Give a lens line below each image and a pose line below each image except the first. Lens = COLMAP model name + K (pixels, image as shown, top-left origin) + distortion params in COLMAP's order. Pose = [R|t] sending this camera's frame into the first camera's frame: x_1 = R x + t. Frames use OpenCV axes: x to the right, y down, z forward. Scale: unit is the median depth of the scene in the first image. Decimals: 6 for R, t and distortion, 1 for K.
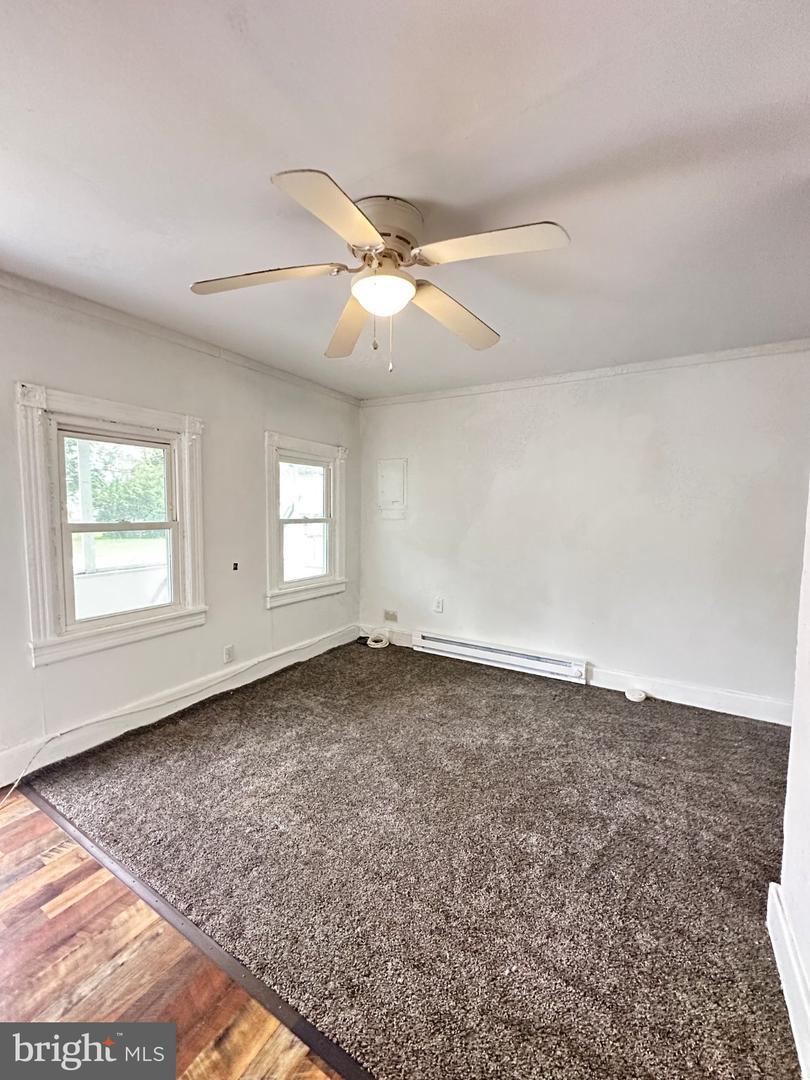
lens RADIAL K [[434.8, 0, 406.1], [0, 434.8, 539.9], [0, 0, 1]] dist [-0.005910, 0.000950]
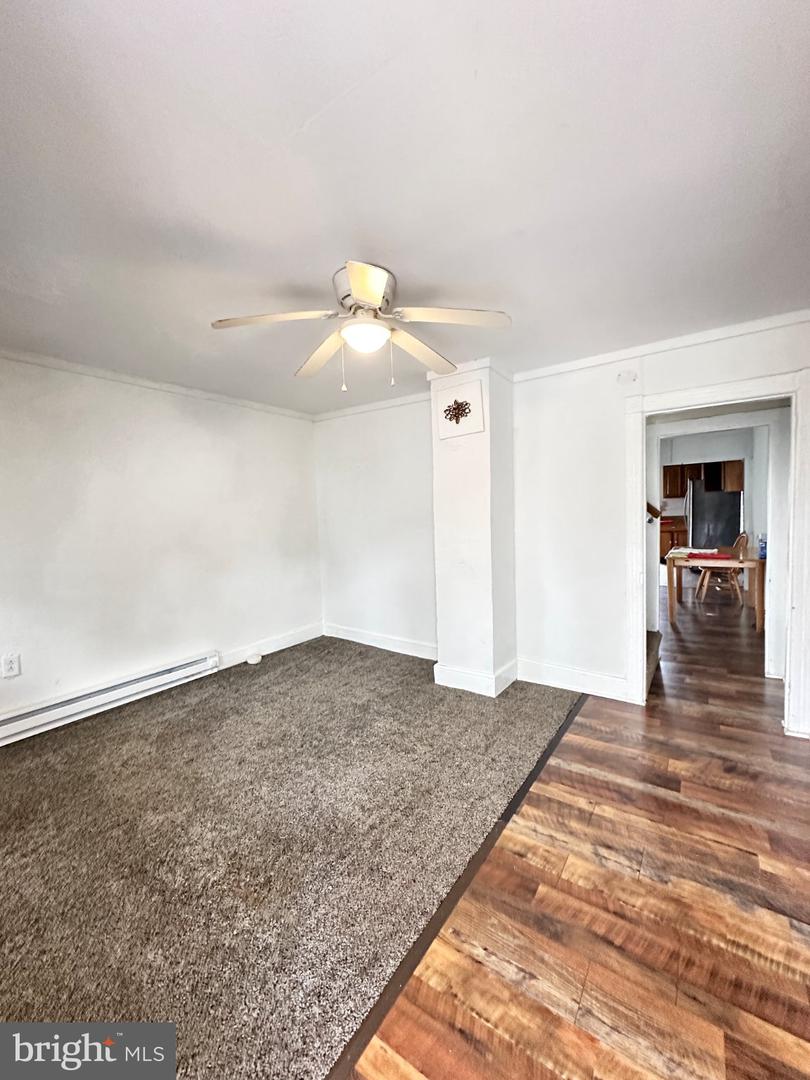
lens RADIAL K [[434.8, 0, 409.8], [0, 434.8, 536.6], [0, 0, 1]] dist [-0.005910, 0.000950]
pose [[0.057444, -0.067159, 0.996087, -0.827149], [0.110109, 0.992074, 0.060539, -0.029246], [-0.992258, 0.106201, 0.064383, 0.516984]]
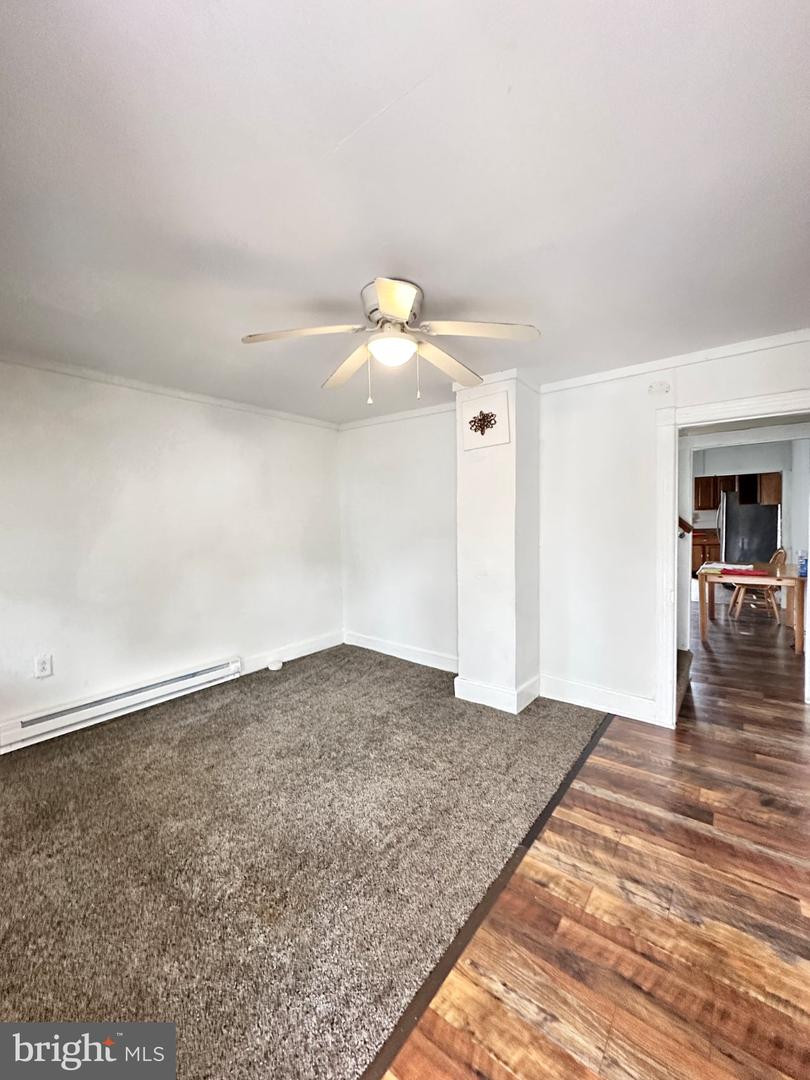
lens RADIAL K [[434.8, 0, 409.0], [0, 434.8, 536.6], [0, 0, 1]] dist [-0.005910, 0.000950]
pose [[0.109533, -0.050667, 0.992691, -0.818984], [0.094555, 0.994702, 0.040337, -0.041391], [-0.989476, 0.089446, 0.113744, 0.519091]]
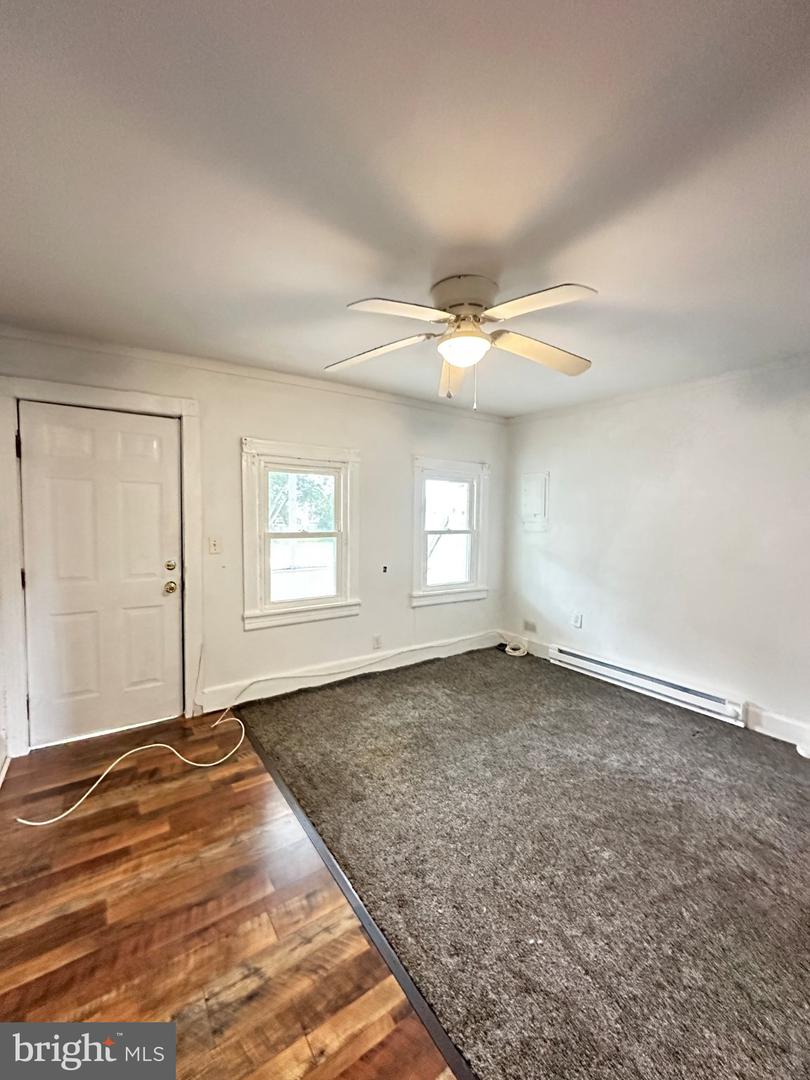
lens RADIAL K [[434.8, 0, 402.9], [0, 434.8, 540.1], [0, 0, 1]] dist [-0.005910, 0.000950]
pose [[0.908461, 0.025080, -0.417216, 0.189027], [-0.032826, 0.999396, -0.011399, -0.009978], [0.416678, 0.024051, 0.908736, -0.094974]]
